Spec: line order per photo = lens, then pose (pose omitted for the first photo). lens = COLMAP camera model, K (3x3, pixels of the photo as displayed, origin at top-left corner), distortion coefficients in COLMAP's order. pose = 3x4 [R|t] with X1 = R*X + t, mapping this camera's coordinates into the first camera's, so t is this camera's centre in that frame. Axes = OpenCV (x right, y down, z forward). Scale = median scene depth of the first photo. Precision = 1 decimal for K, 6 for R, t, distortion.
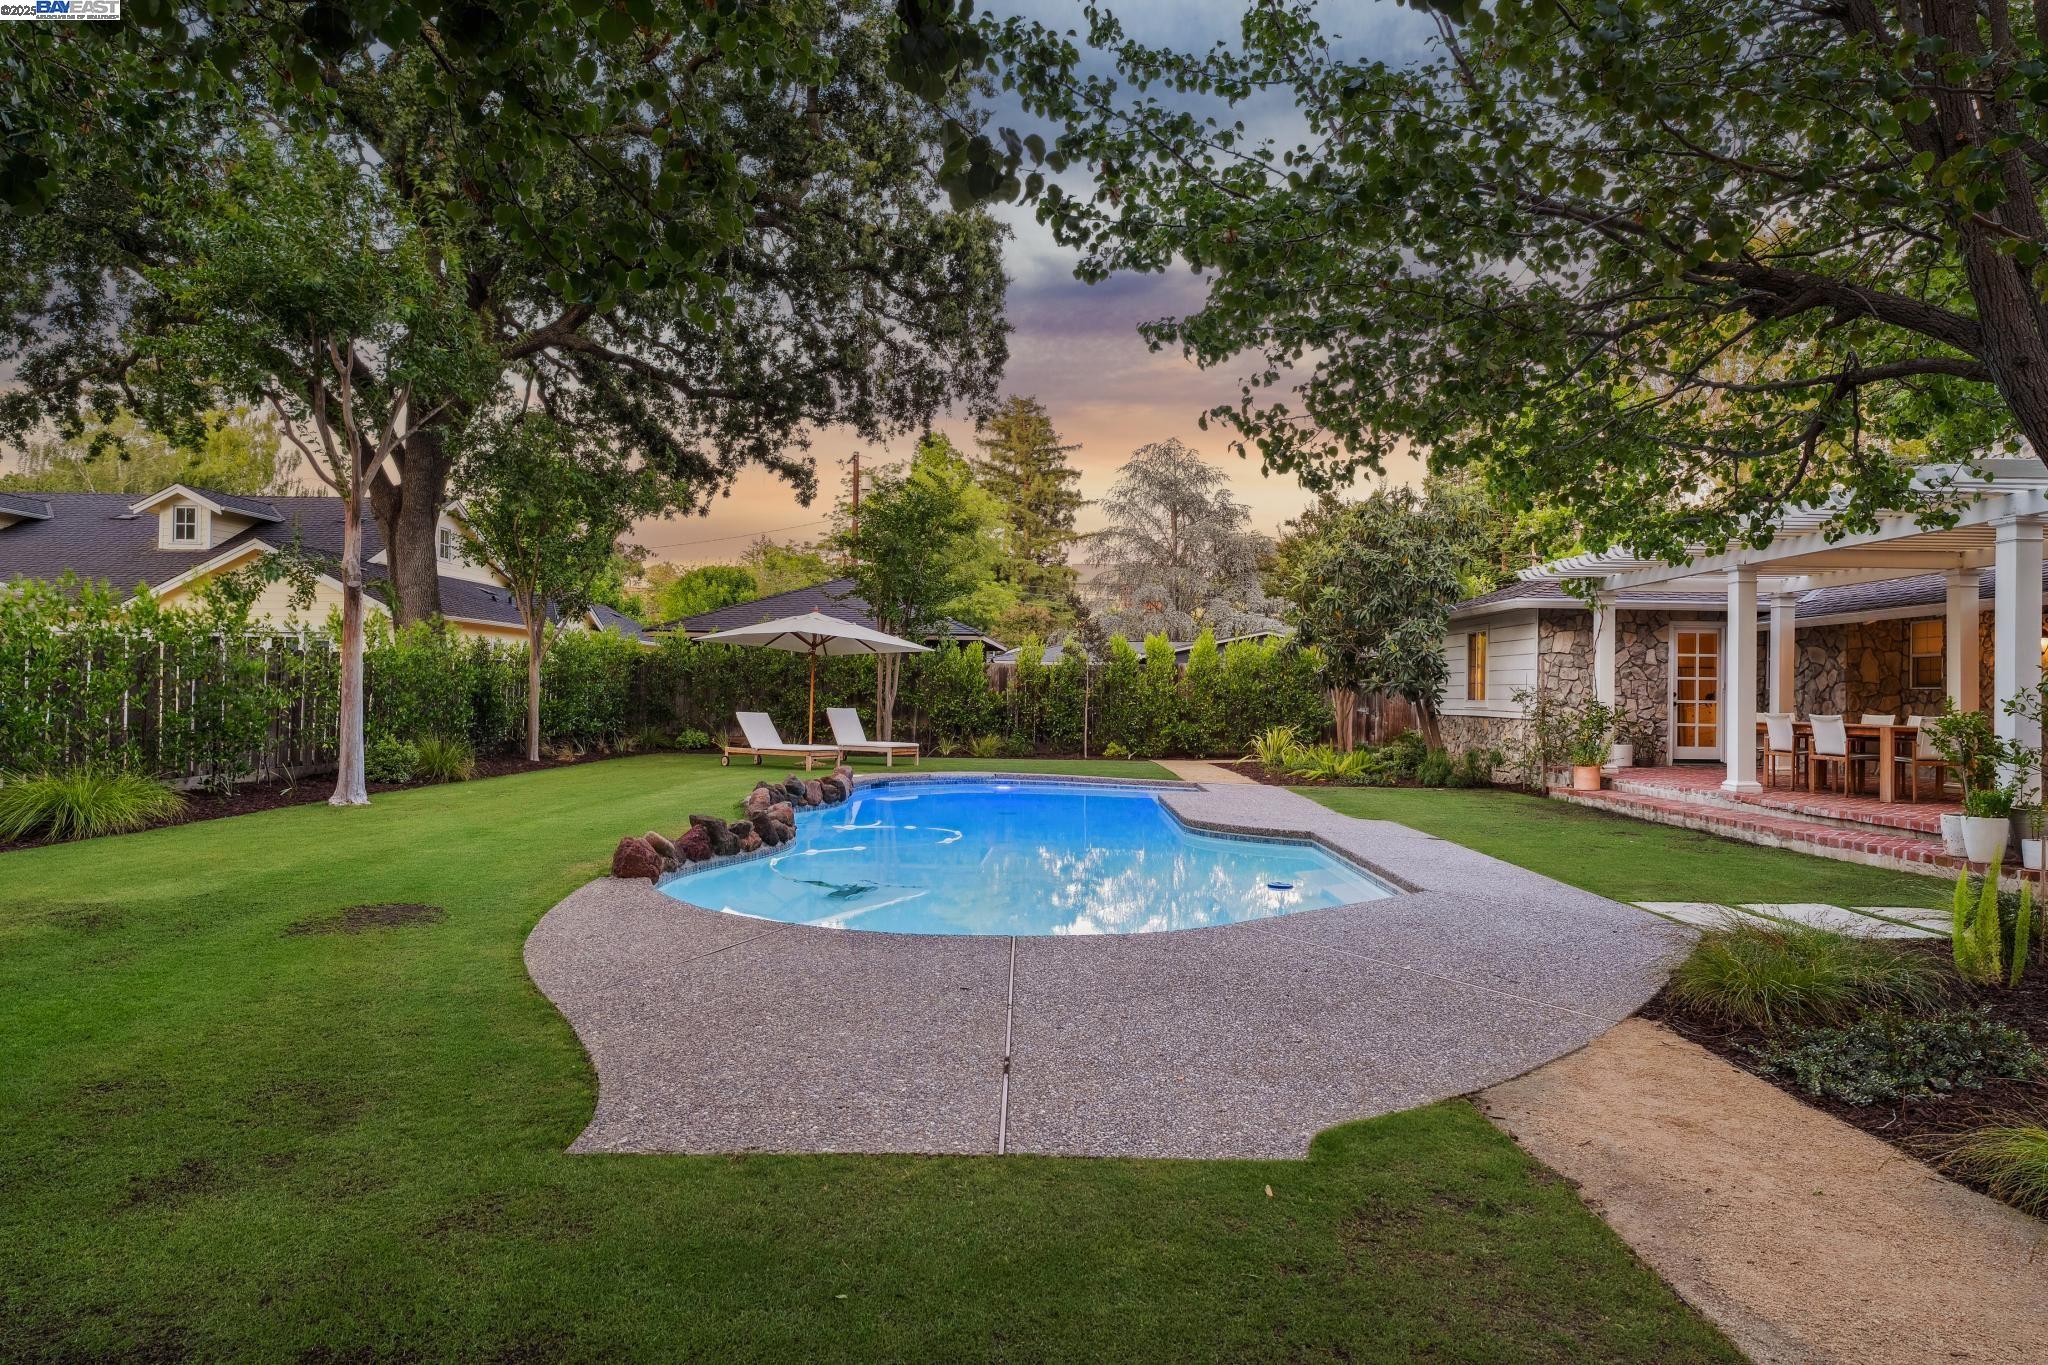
lens RADIAL K [[1167.9, 0, 977.0], [0, 1167.9, 692.4], [0, 0, 1]] dist [-0.018026, -0.000235]
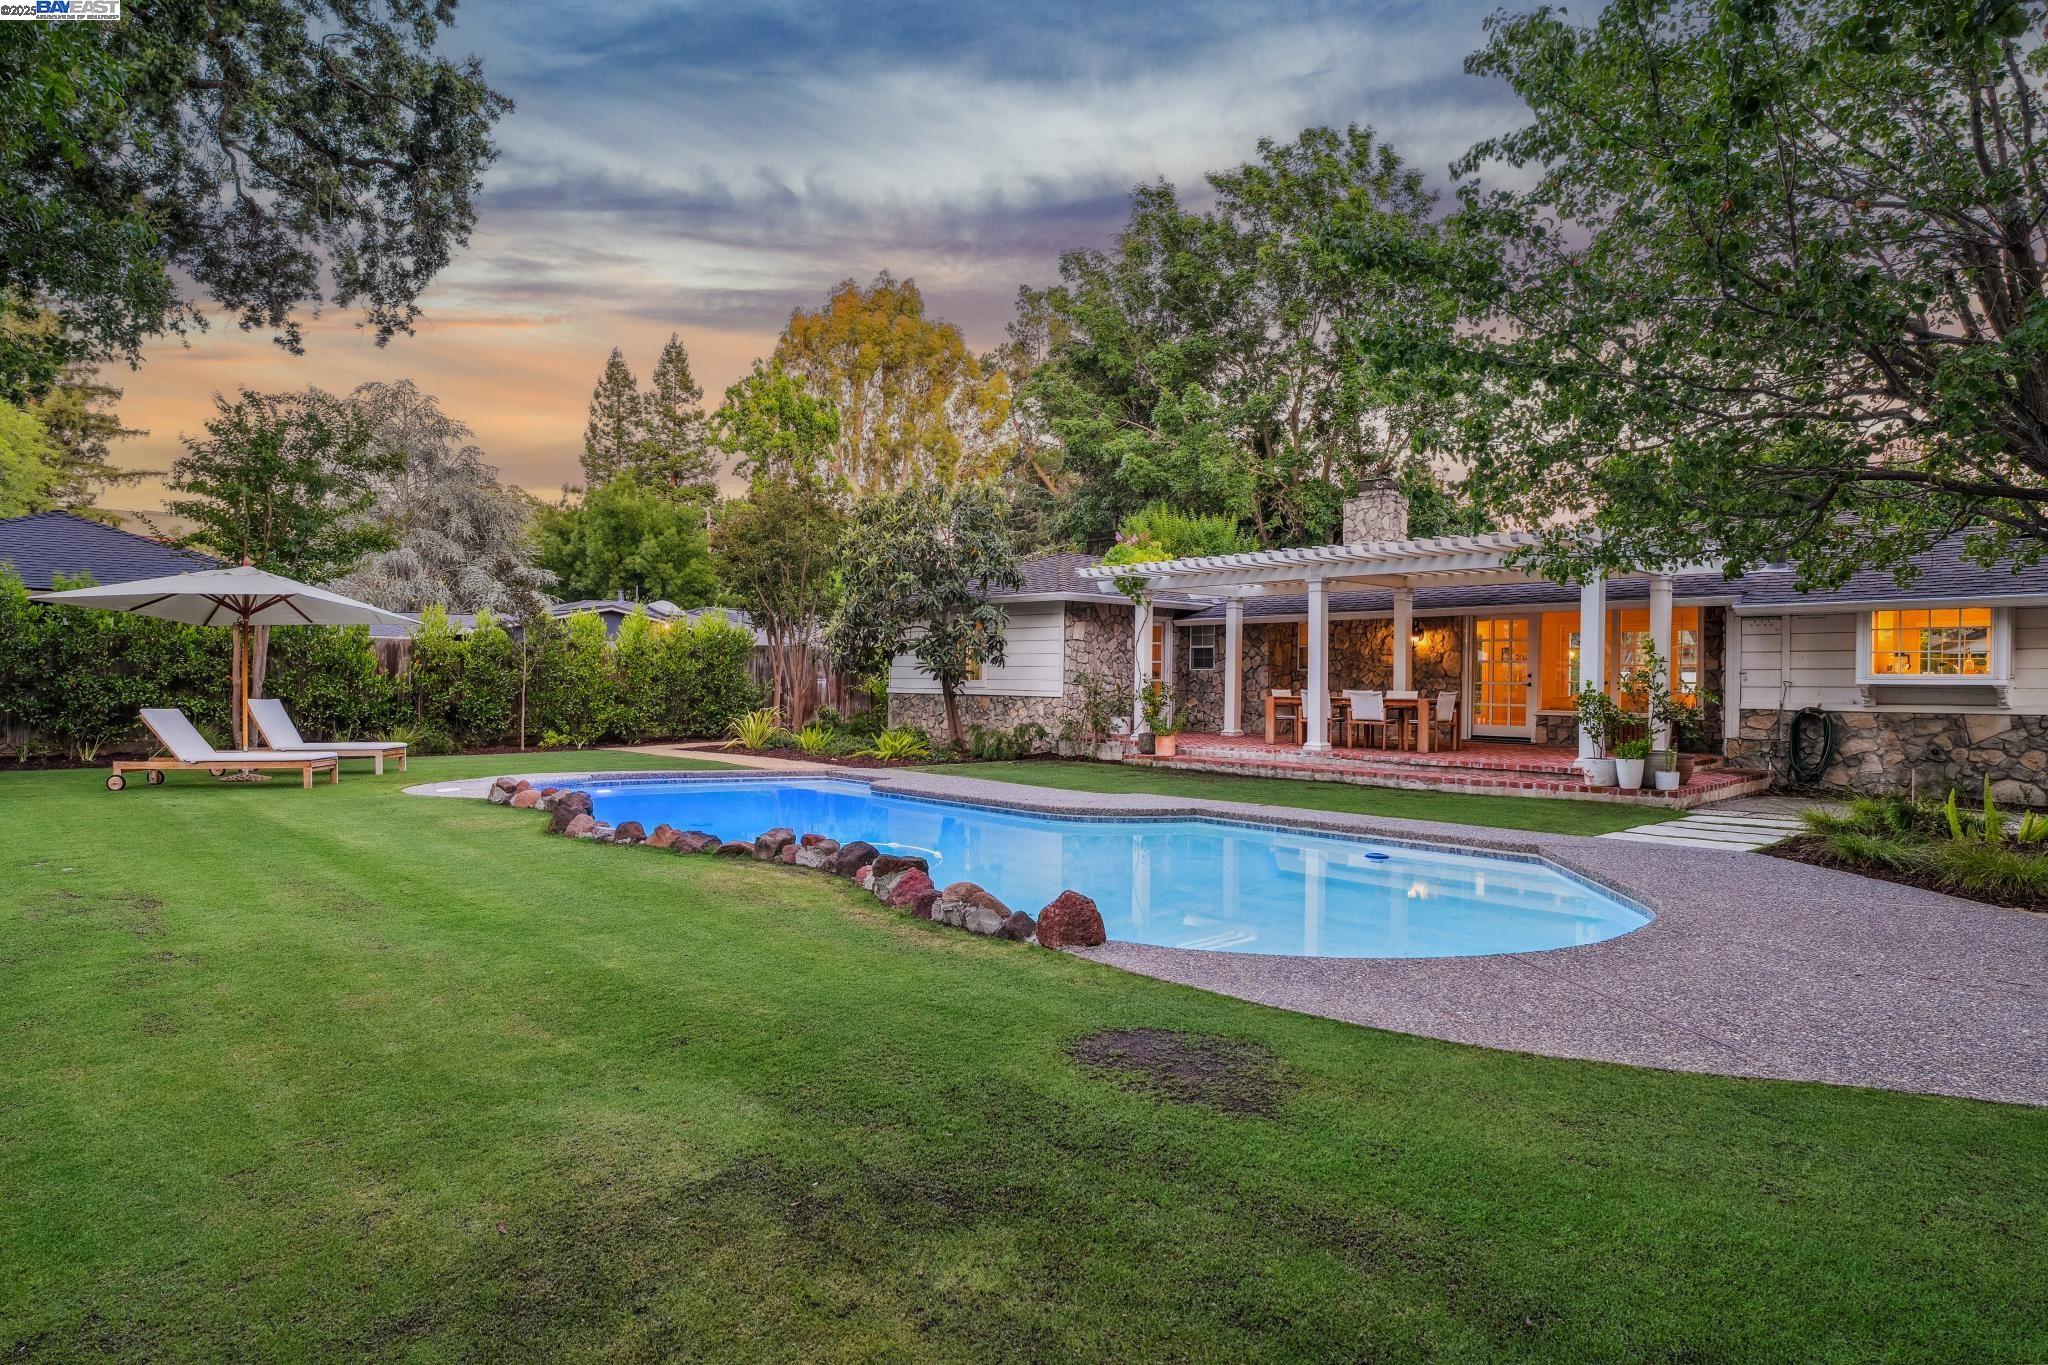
lens RADIAL K [[1167.9, 0, 962.0], [0, 1167.9, 686.1], [0, 0, 1]] dist [-0.018026, -0.000235]
pose [[0.718037, -0.014224, 0.695860, -0.268972], [0.002263, 0.999834, 0.018103, -0.006016], [-0.696002, -0.011424, 0.717949, 0.161530]]
